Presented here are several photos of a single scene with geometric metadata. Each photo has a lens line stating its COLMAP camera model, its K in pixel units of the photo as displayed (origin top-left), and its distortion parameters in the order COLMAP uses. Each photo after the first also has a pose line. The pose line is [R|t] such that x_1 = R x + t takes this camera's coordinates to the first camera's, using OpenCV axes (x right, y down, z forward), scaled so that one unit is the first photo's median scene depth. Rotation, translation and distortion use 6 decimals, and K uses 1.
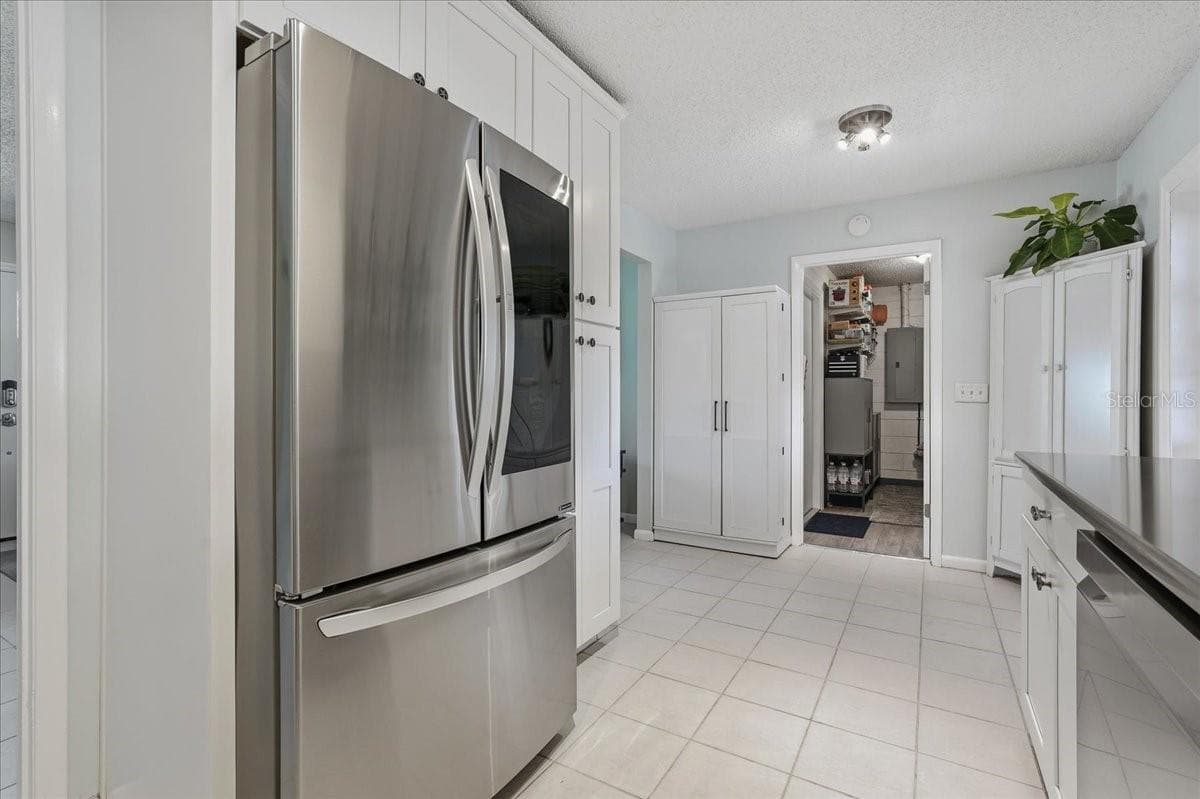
lens RADIAL K [[543.4, 0, 601.4], [0, 543.4, 392.9], [0, 0, 1]] dist [0.001573, -0.007832]
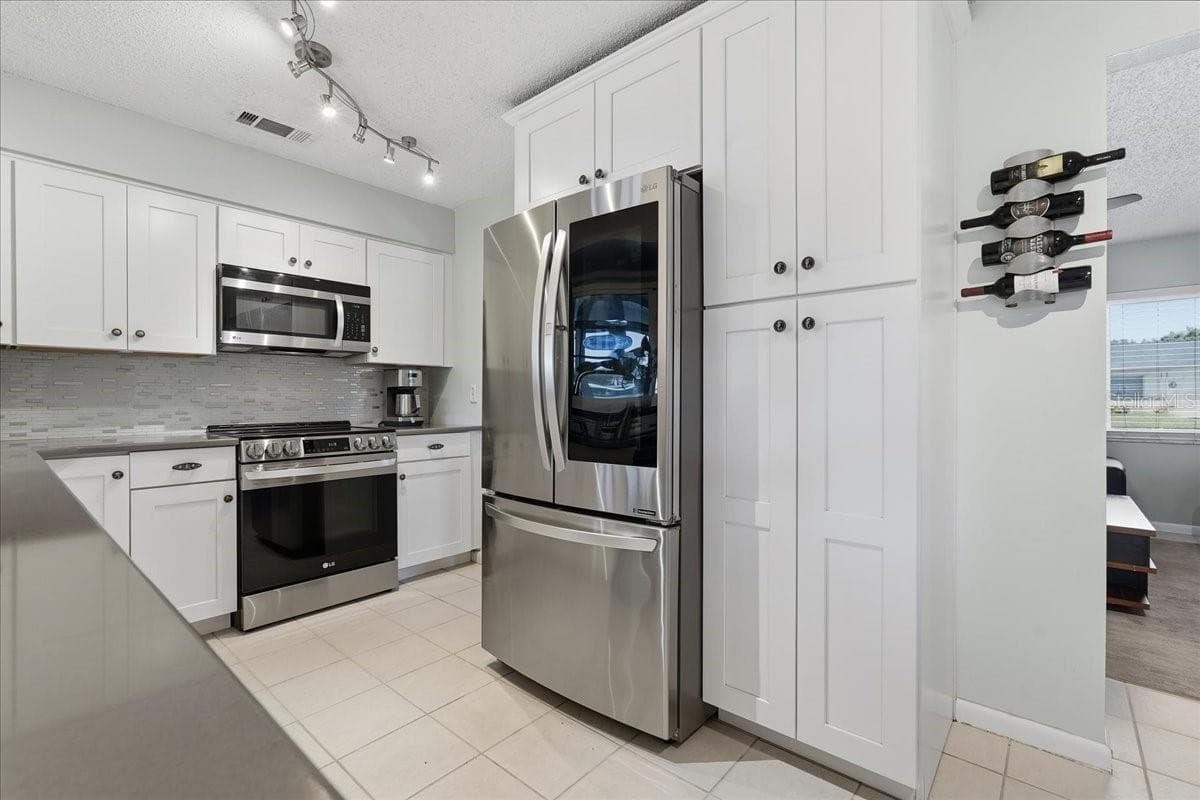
lens RADIAL K [[537.5, 0, 600.0], [0, 537.5, 400.0], [0, 0, 1]] dist [-0.002167, 0.000029]
pose [[-0.169490, 0.005951, -0.985514, 0.717751], [0.002578, 0.999981, 0.005595, 0.000482], [0.985528, -0.001593, -0.169503, 0.868509]]
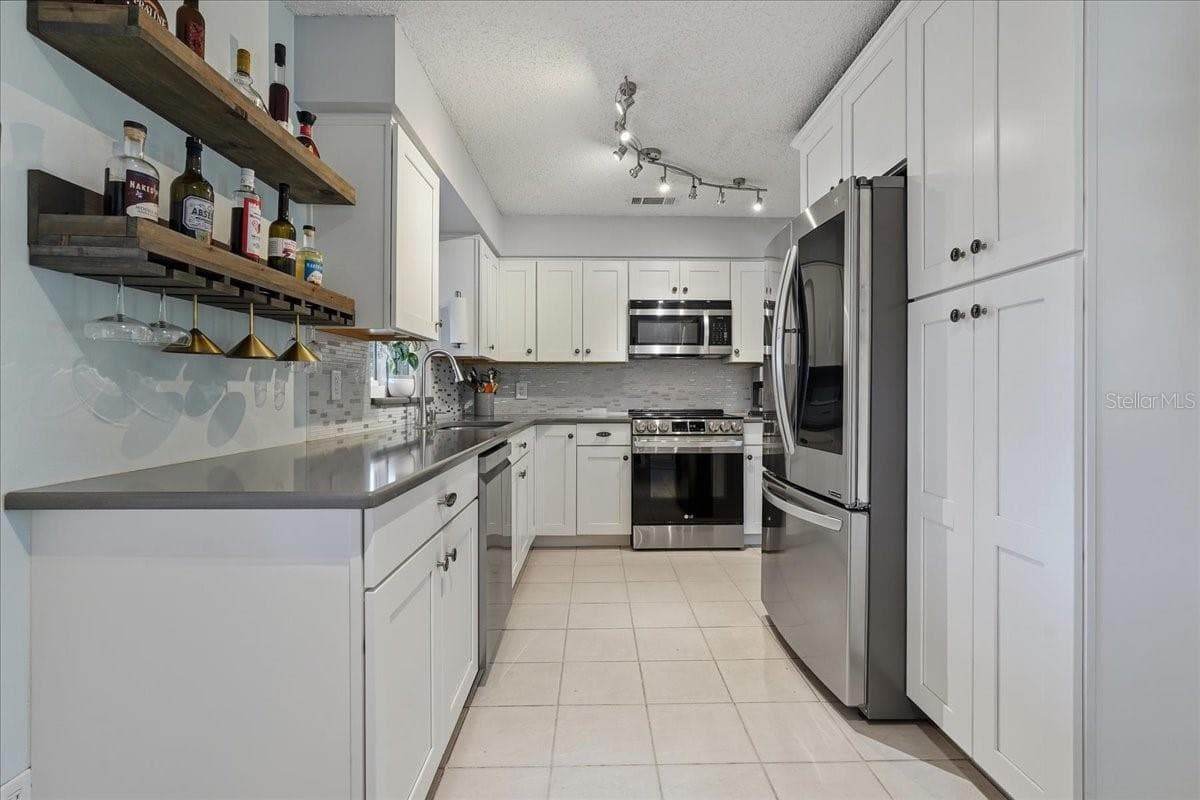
lens RADIAL K [[543.4, 0, 601.4], [0, 543.4, 393.4], [0, 0, 1]] dist [0.001573, -0.007832]
pose [[-0.844831, 0.002967, -0.535026, 0.720218], [0.001103, 0.999992, 0.003803, 0.002205], [0.535033, 0.002623, -0.844827, 1.330639]]
